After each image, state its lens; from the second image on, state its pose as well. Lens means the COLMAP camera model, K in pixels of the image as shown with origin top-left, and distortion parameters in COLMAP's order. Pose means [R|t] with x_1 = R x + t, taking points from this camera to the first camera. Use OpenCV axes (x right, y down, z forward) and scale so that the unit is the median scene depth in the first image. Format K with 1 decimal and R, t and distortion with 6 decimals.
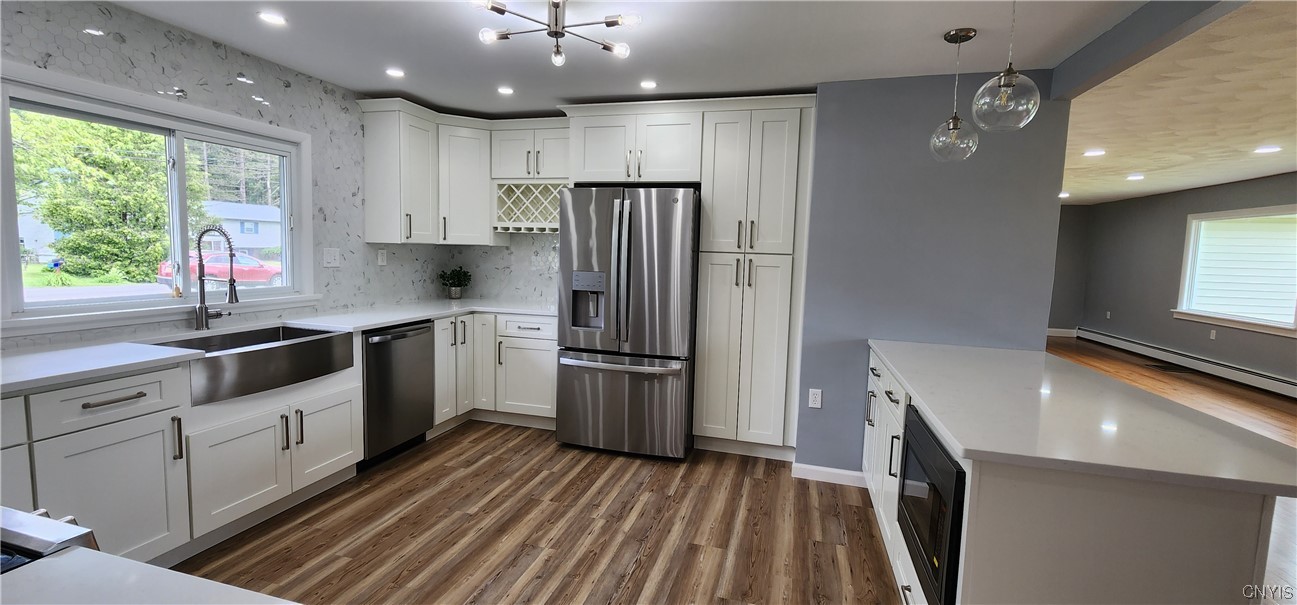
lens RADIAL K [[534.8, 0, 641.1], [0, 534.8, 296.5], [0, 0, 1]] dist [0.000832, 0.000230]
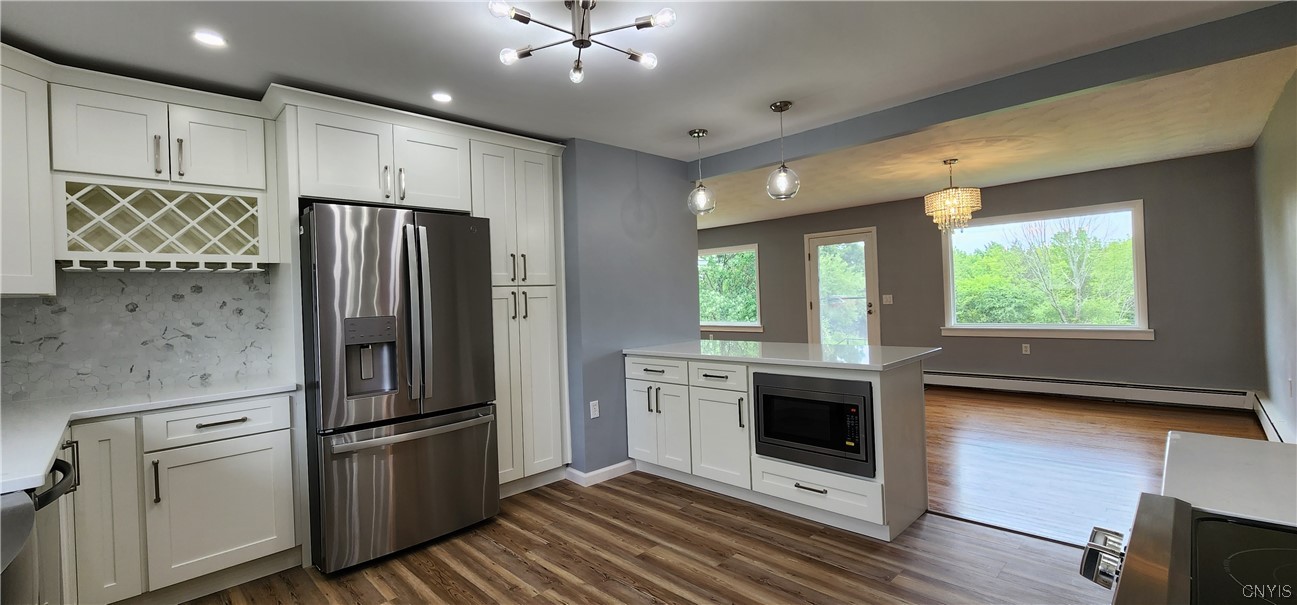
lens RADIAL K [[533.0, 0, 642.7], [0, 533.0, 293.1], [0, 0, 1]] dist [0.002109, -0.000145]
pose [[0.493620, -0.042552, 0.868636, -0.571066], [0.130490, 0.991119, -0.025602, -0.011031], [-0.859832, 0.125986, 0.494789, 0.305588]]
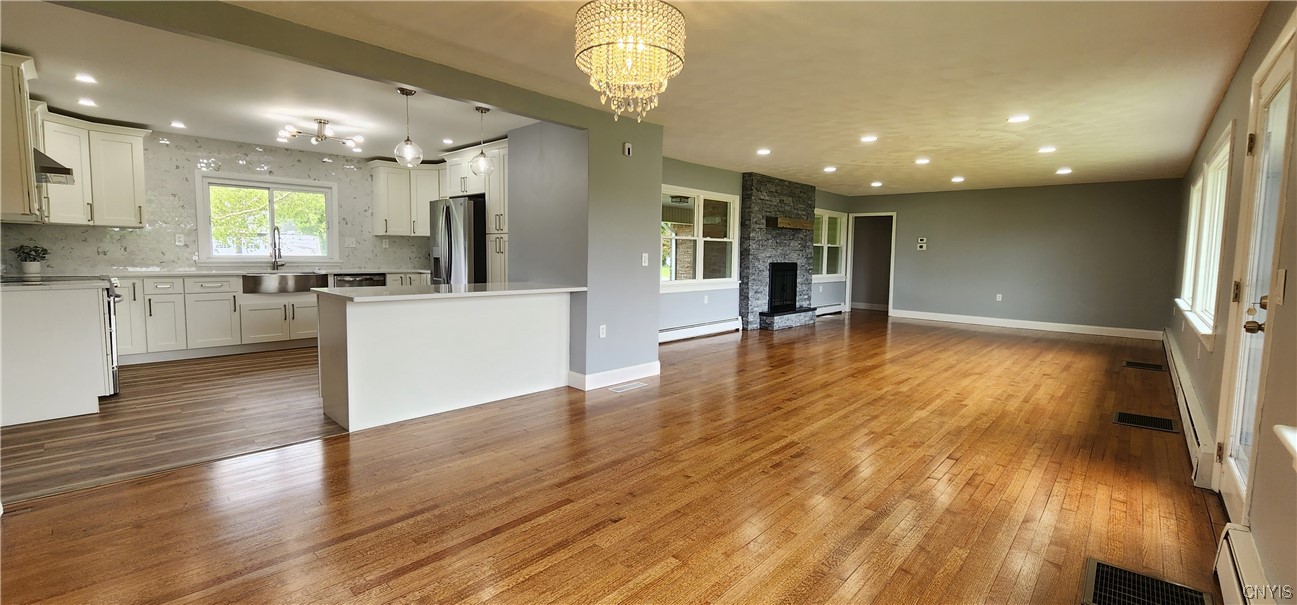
lens RADIAL K [[533.0, 0, 642.7], [0, 533.0, 293.1], [0, 0, 1]] dist [0.002109, -0.000145]
pose [[0.885687, 0.020639, -0.463823, 1.386100], [-0.031490, 0.999381, -0.015662, 0.119360], [0.463213, 0.028477, 0.885789, -0.272281]]
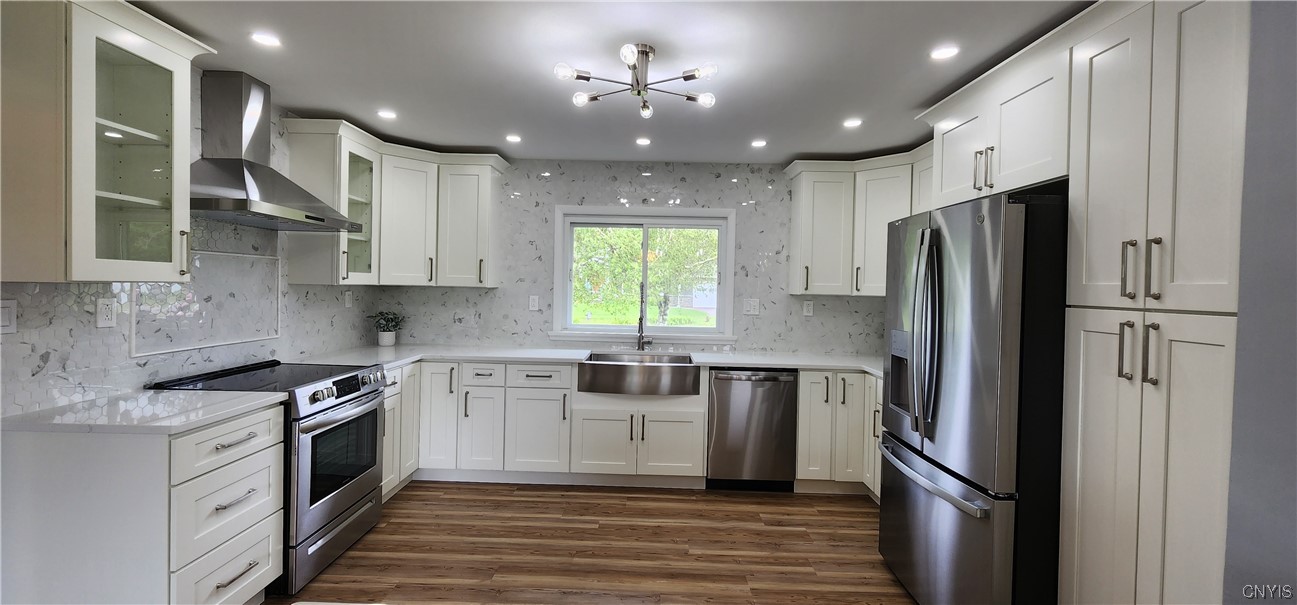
lens RADIAL K [[533.0, 0, 642.7], [0, 533.0, 293.1], [0, 0, 1]] dist [0.002109, -0.000145]
pose [[0.264391, -0.009443, -0.964369, 0.526595], [-0.100144, 0.994278, -0.037191, -0.035935], [0.959202, 0.106409, 0.261932, 0.474265]]
